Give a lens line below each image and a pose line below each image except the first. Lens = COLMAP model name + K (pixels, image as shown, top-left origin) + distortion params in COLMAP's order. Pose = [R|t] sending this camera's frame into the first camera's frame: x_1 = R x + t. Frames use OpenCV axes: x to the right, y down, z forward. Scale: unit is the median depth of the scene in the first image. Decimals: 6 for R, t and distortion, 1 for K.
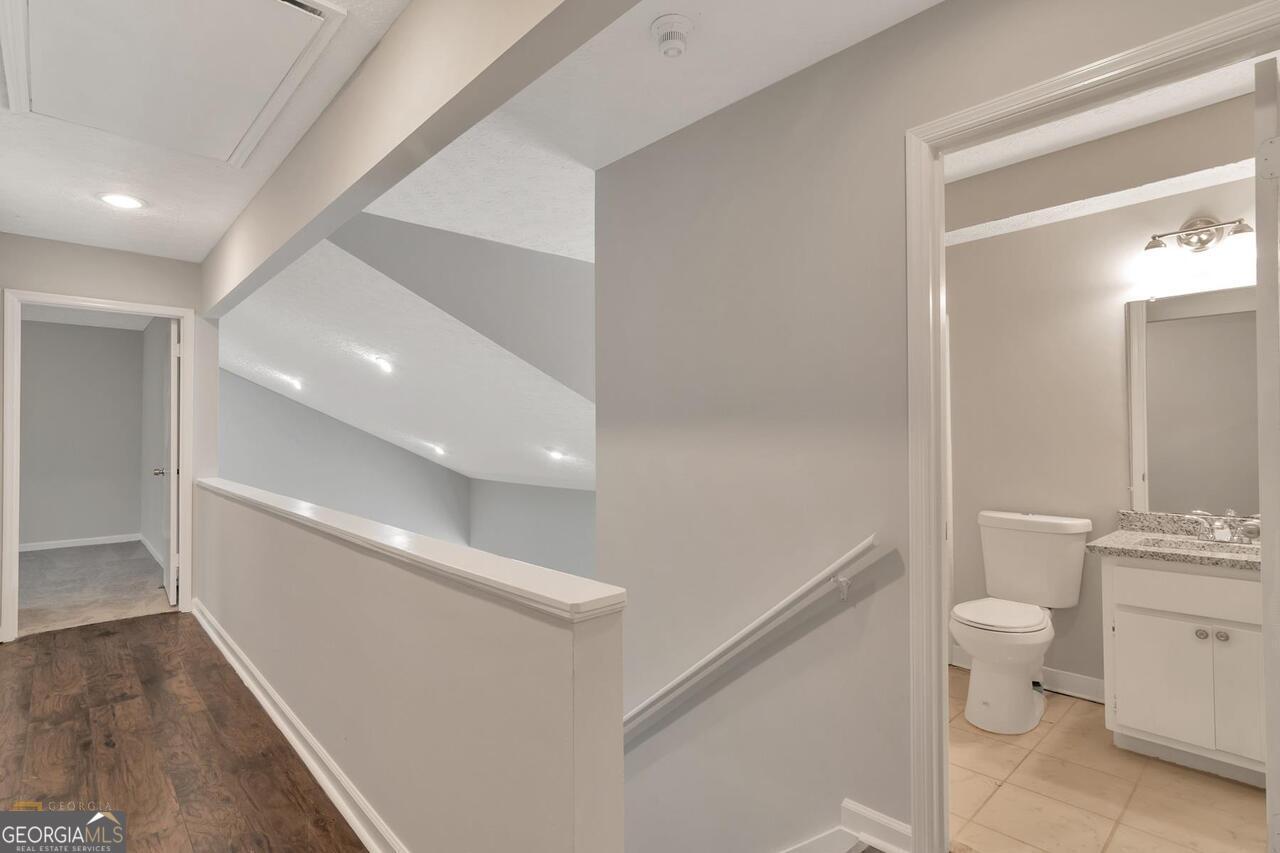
lens RADIAL K [[636.0, 0, 634.5], [0, 636.0, 425.3], [0, 0, 1]] dist [-0.018315, 0.015596]
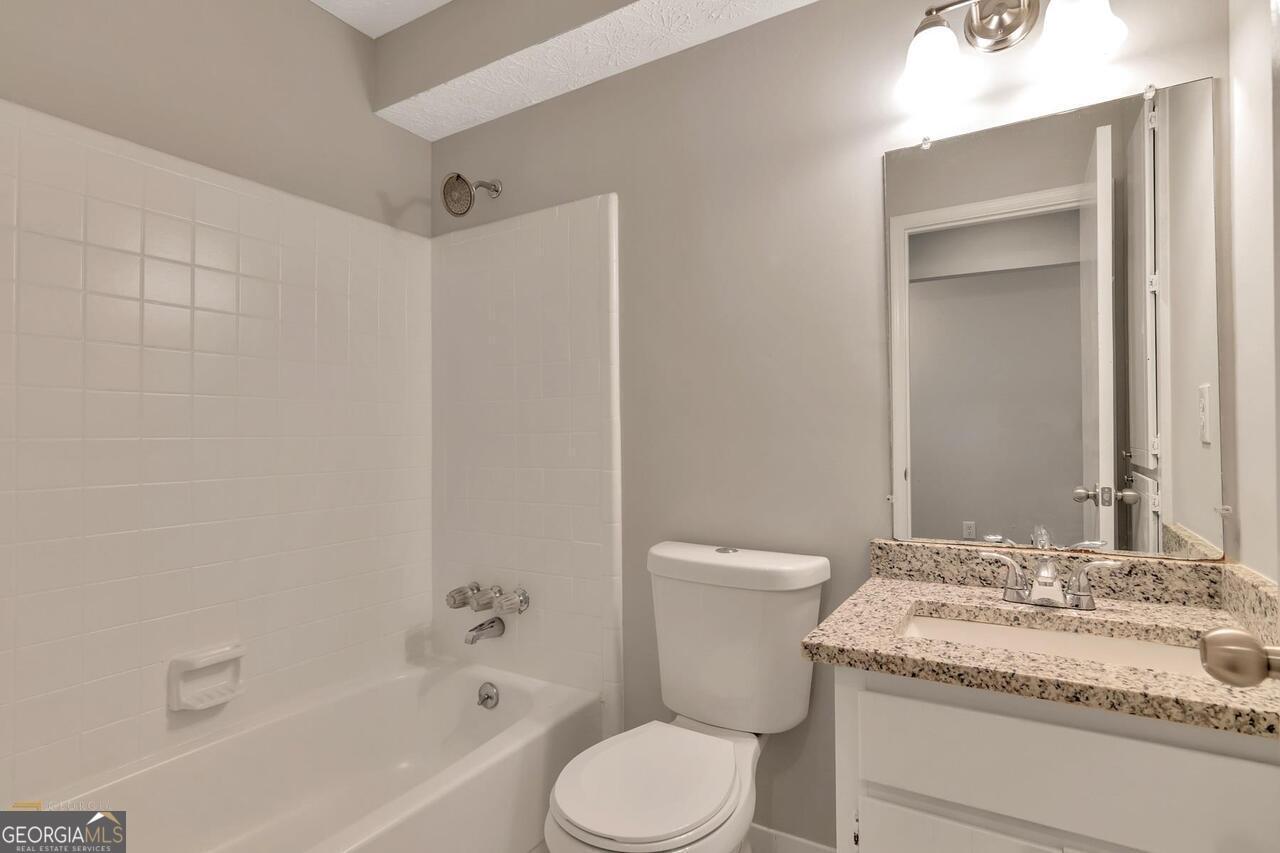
lens RADIAL K [[618.3, 0, 655.0], [0, 618.3, 425.5], [0, 0, 1]] dist [-0.013185, 0.000010]
pose [[0.955023, 0.006052, 0.296470, 0.463914], [-0.004670, 0.999975, -0.005369, 0.045069], [-0.296495, 0.003742, 0.955027, 0.593995]]
